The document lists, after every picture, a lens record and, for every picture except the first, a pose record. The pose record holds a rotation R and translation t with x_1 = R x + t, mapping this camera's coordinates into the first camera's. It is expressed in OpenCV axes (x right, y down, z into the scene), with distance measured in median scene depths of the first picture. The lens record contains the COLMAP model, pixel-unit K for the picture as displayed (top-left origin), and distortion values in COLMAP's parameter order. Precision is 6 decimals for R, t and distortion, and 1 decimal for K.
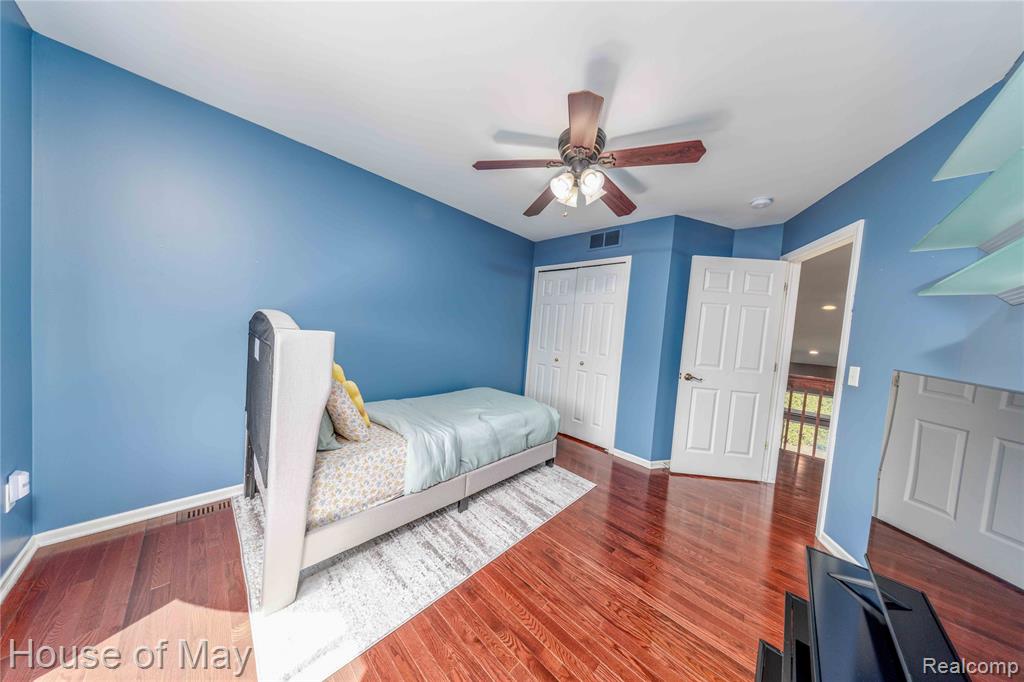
lens RADIAL K [[294.6, 0, 516.3], [0, 294.6, 342.0], [0, 0, 1]] dist [-0.000641, -0.000049]
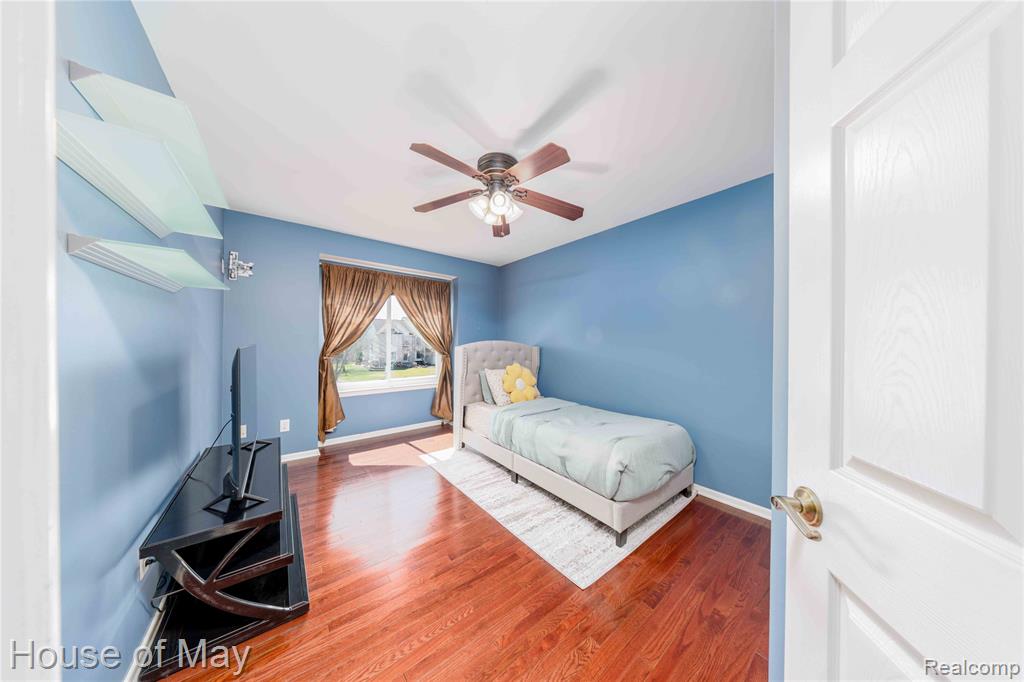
lens RADIAL K [[294.6, 0, 516.1], [0, 294.6, 339.3], [0, 0, 1]] dist [-0.000641, -0.000049]
pose [[-0.130657, -0.067771, -0.989109, 1.078702], [-0.055925, 0.996576, -0.060895, 0.015692], [0.989849, 0.047360, -0.133999, 1.066954]]
